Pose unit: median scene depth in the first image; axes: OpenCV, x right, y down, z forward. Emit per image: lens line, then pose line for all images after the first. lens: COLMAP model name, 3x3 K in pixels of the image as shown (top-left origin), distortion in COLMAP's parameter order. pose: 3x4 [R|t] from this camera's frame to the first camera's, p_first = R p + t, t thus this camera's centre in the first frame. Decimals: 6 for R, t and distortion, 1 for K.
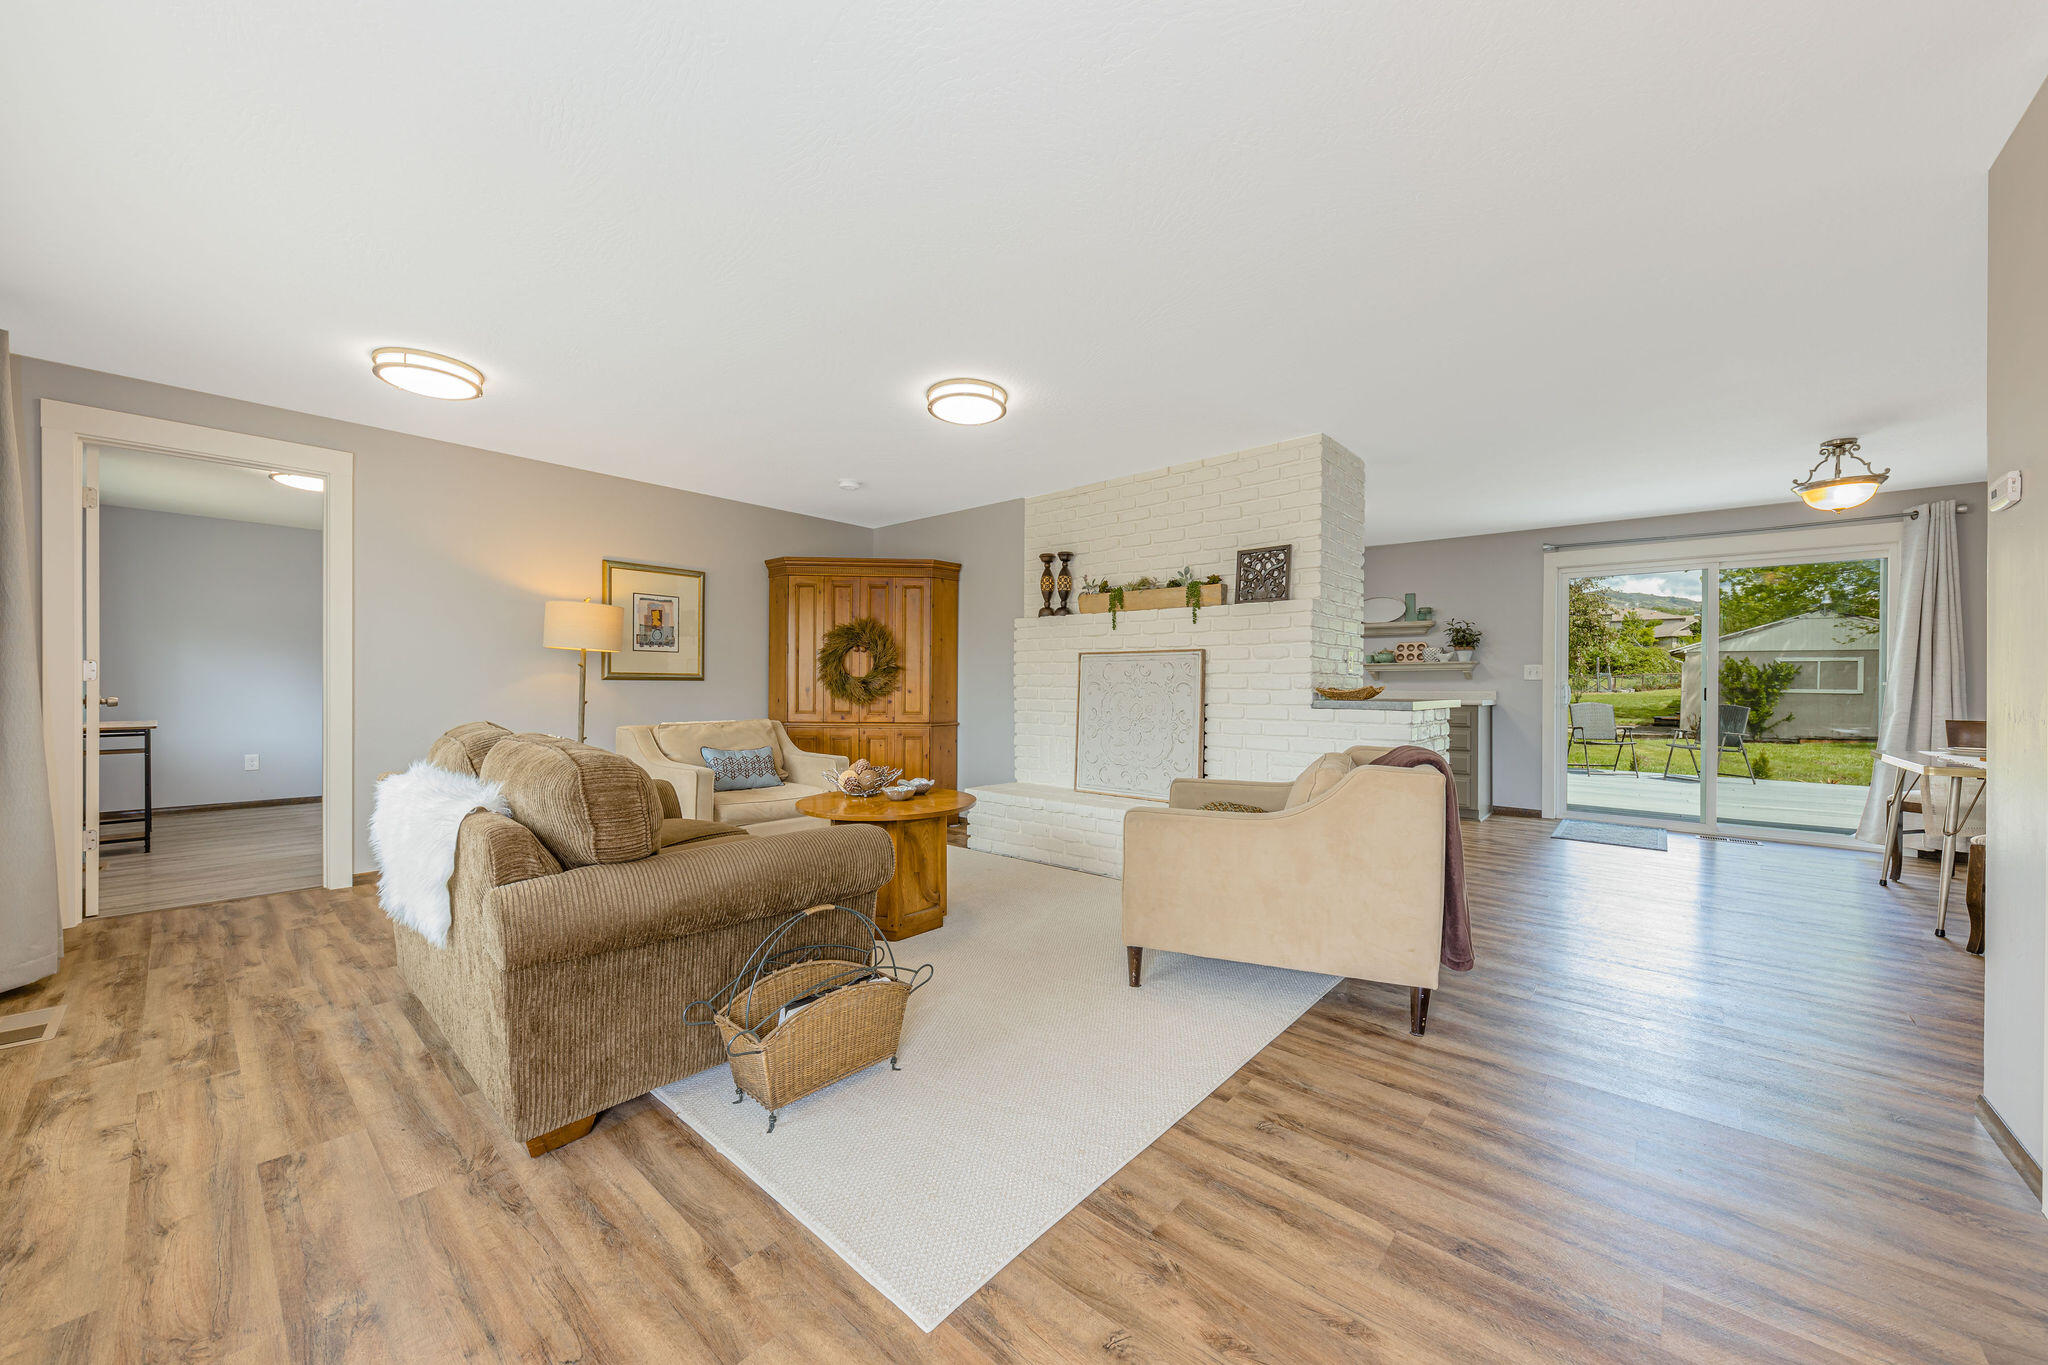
lens RADIAL K [[755.5, 0, 1023.8], [0, 755.5, 690.5], [0, 0, 1]] dist [0.000295, 0.000111]
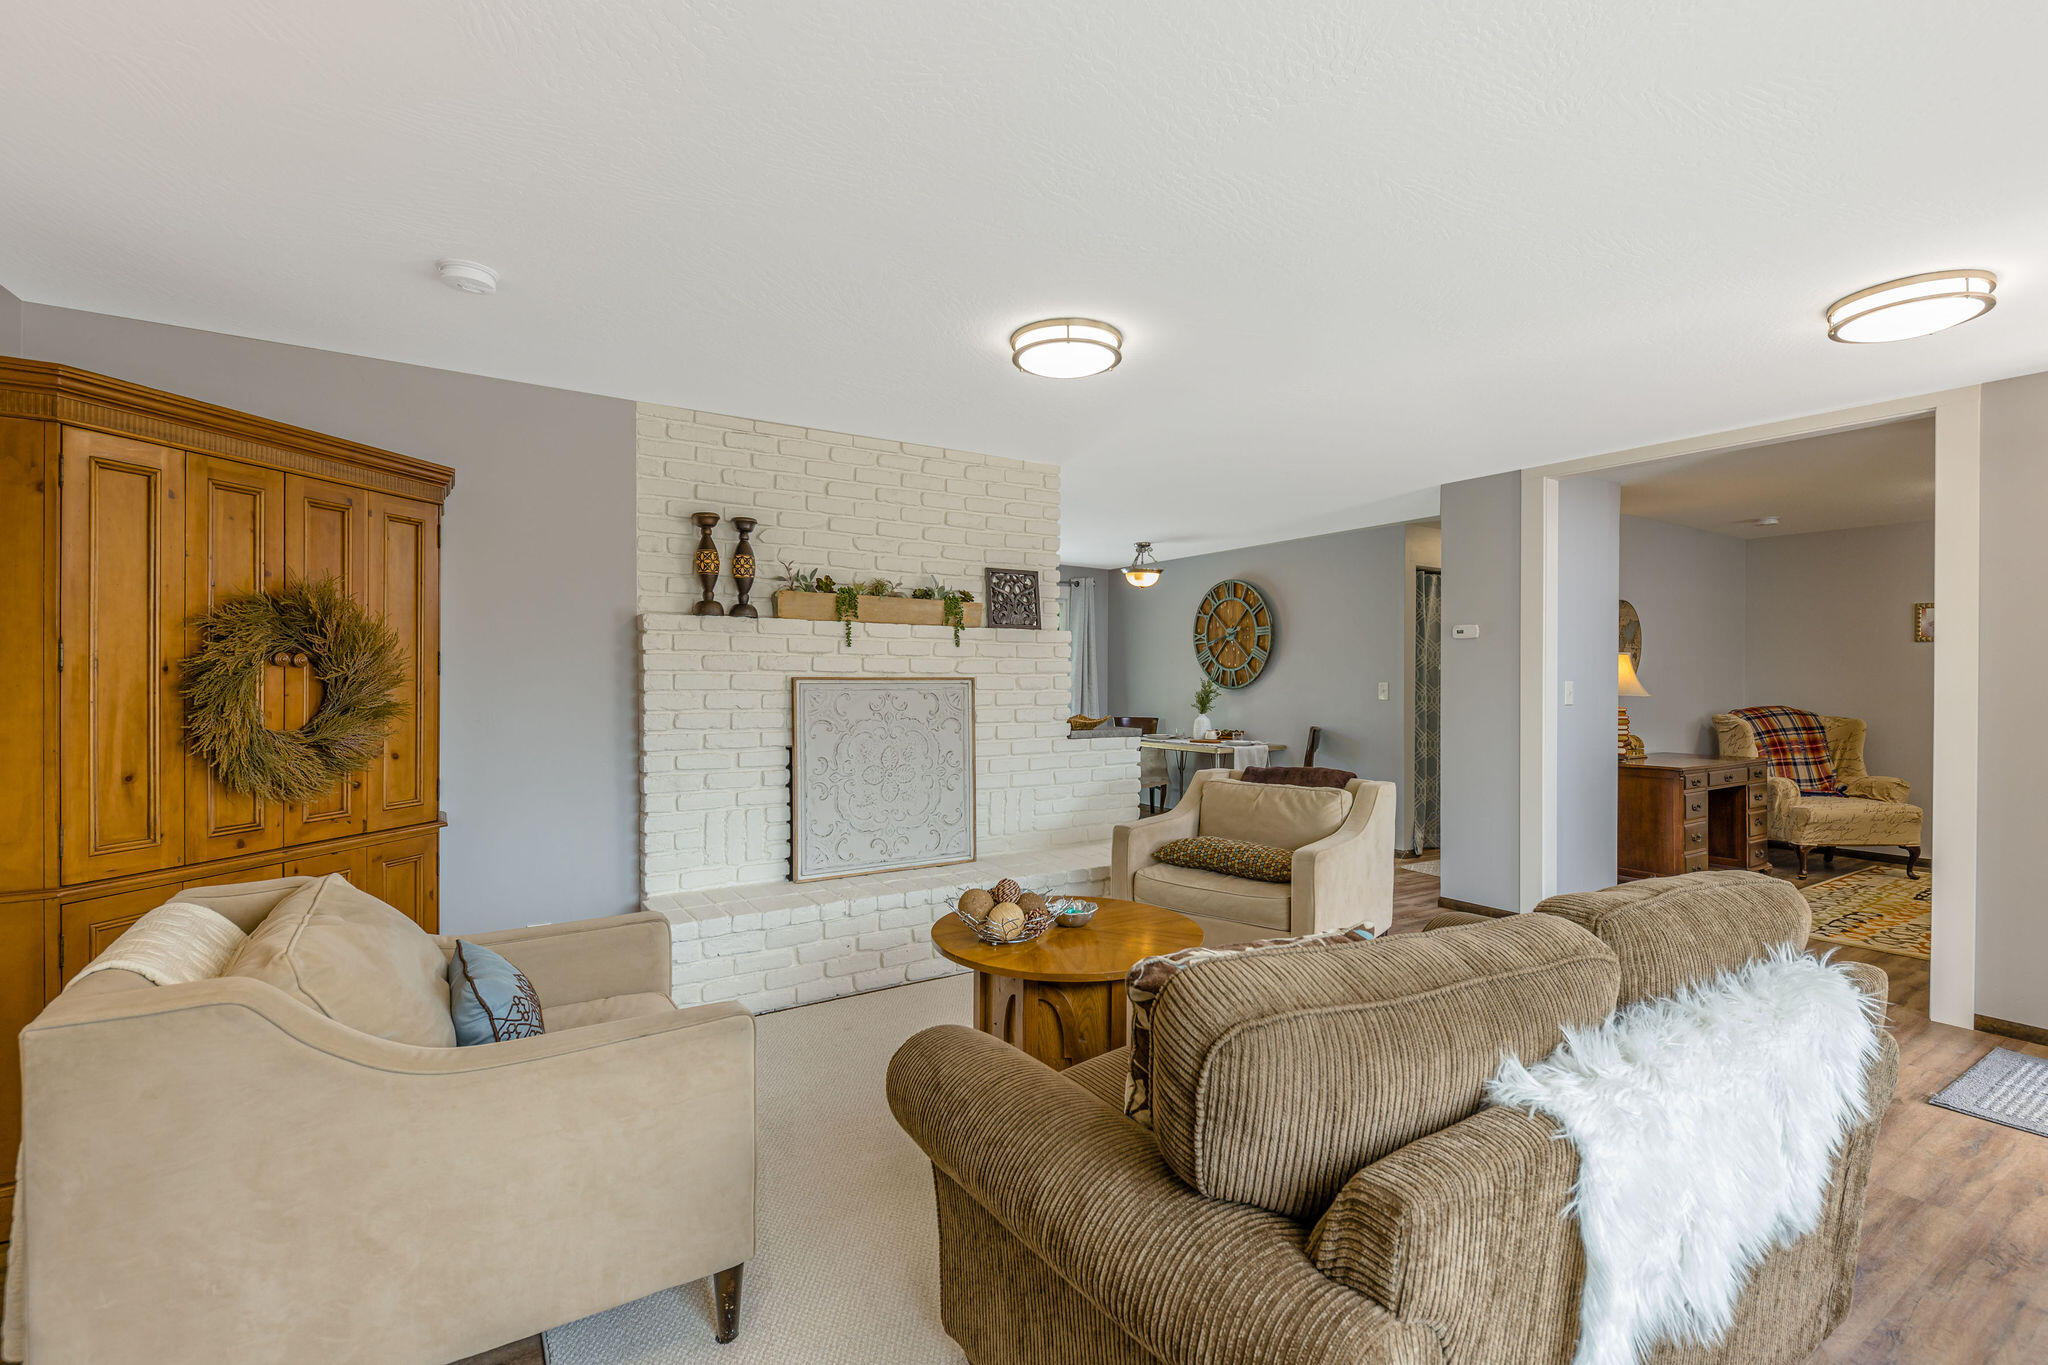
lens RADIAL K [[937.4, 0, 1025.0], [0, 937.4, 681.1], [0, 0, 1]] dist [0.020092, -0.000122]
pose [[0.266474, -0.012558, 0.963760, -0.697437], [0.002774, 0.999921, 0.012262, -0.057834], [-0.963838, -0.000594, 0.266487, 0.595406]]
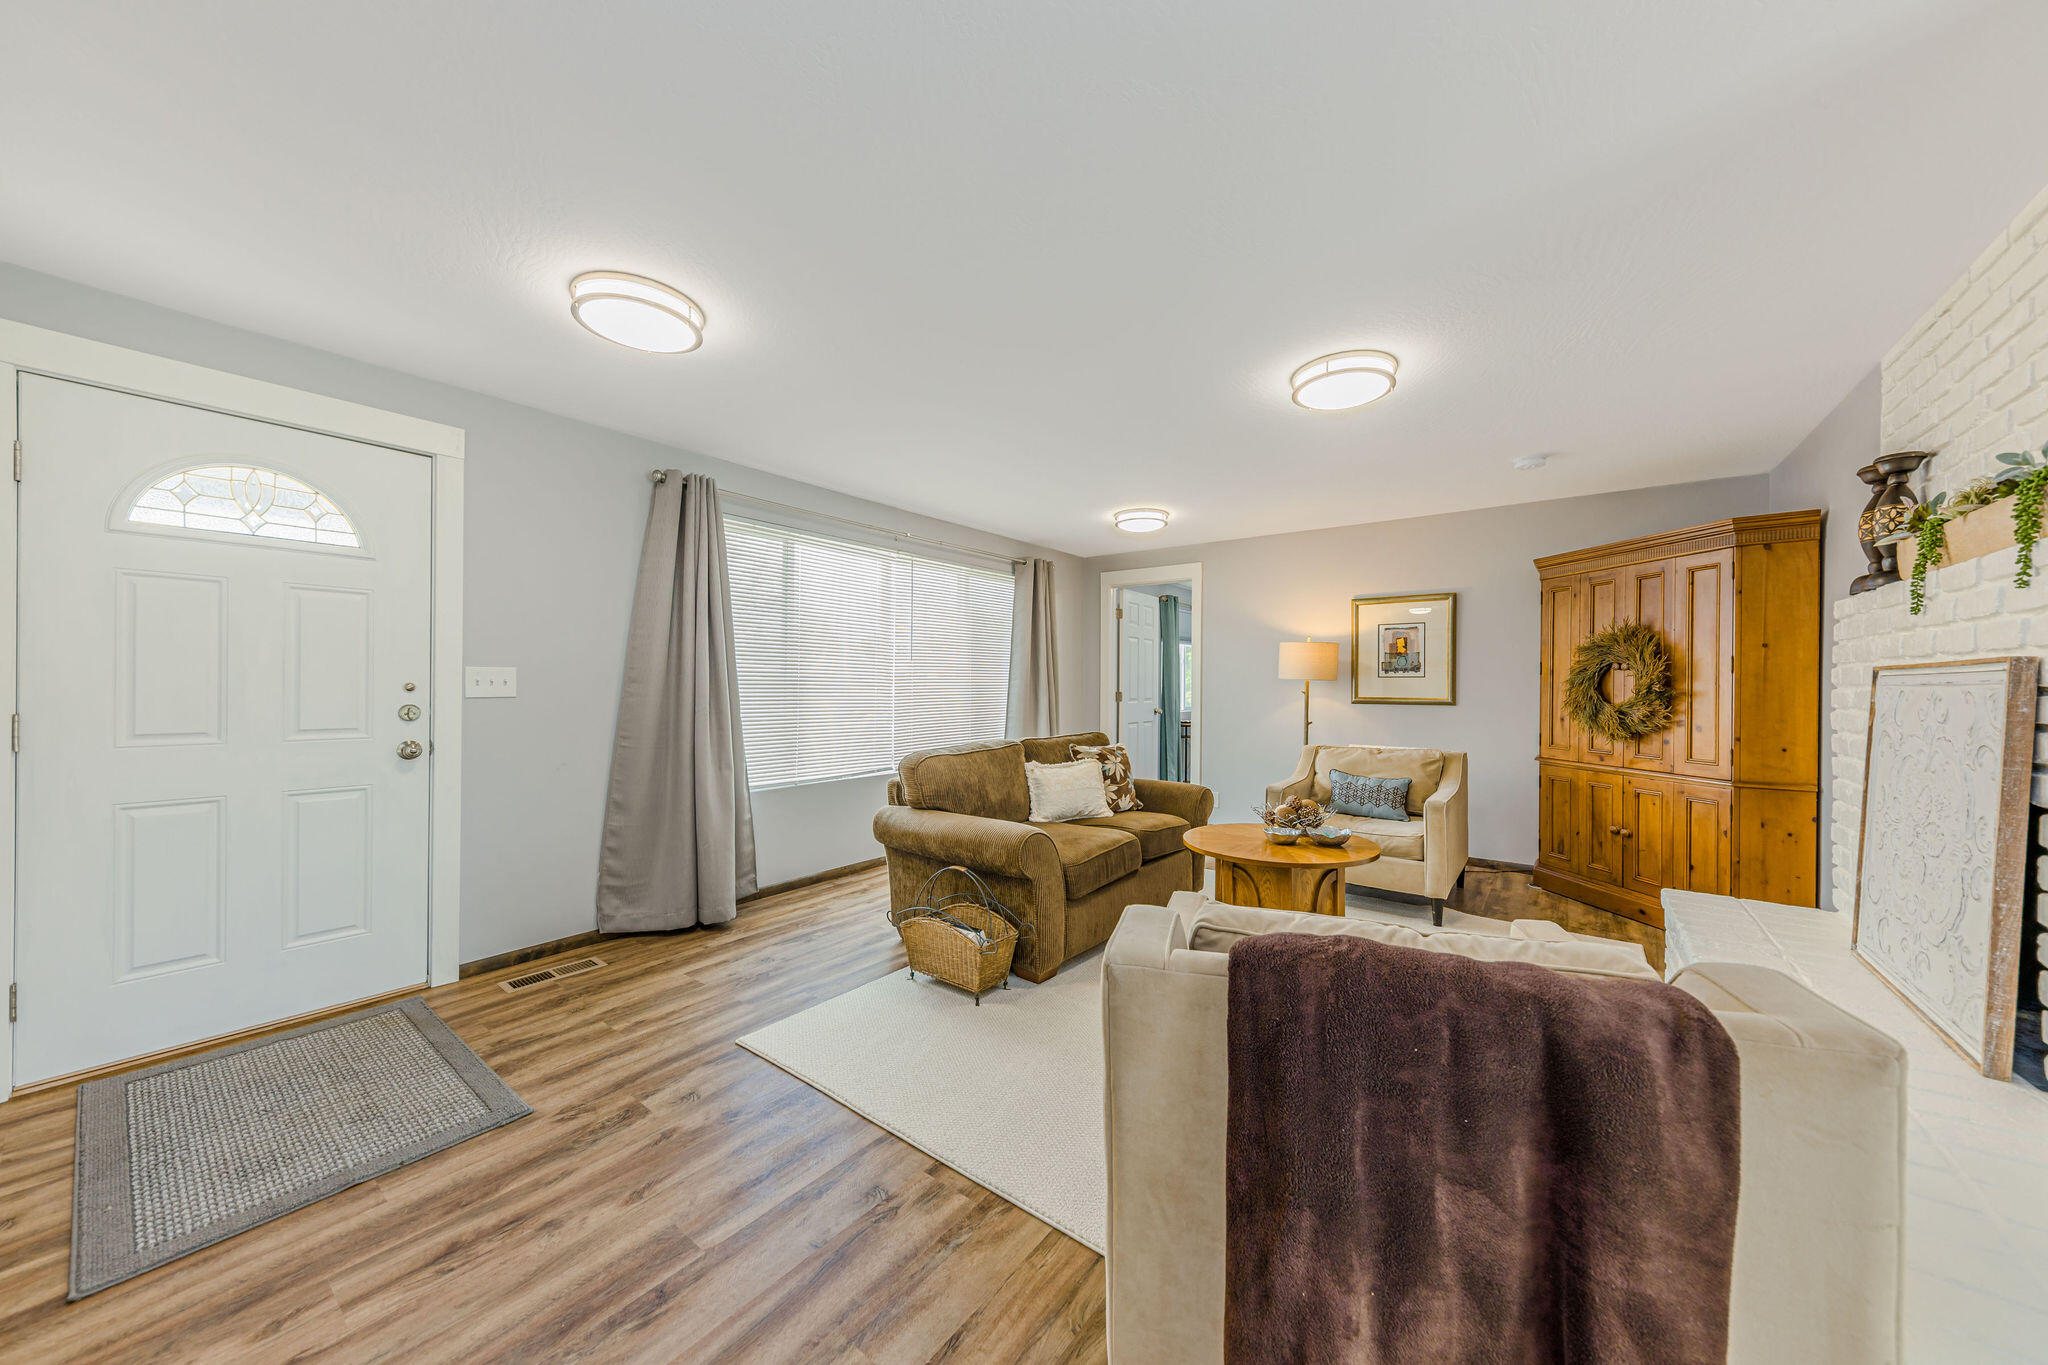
lens RADIAL K [[705.9, 0, 1019.8], [0, 705.9, 686.9], [0, 0, 1]] dist [0.007978, -0.000003]
pose [[0.056565, -0.005234, -0.998385, 0.507589], [-0.010731, 0.999925, -0.005850, -0.029395], [0.998341, 0.011044, 0.056505, 0.457359]]
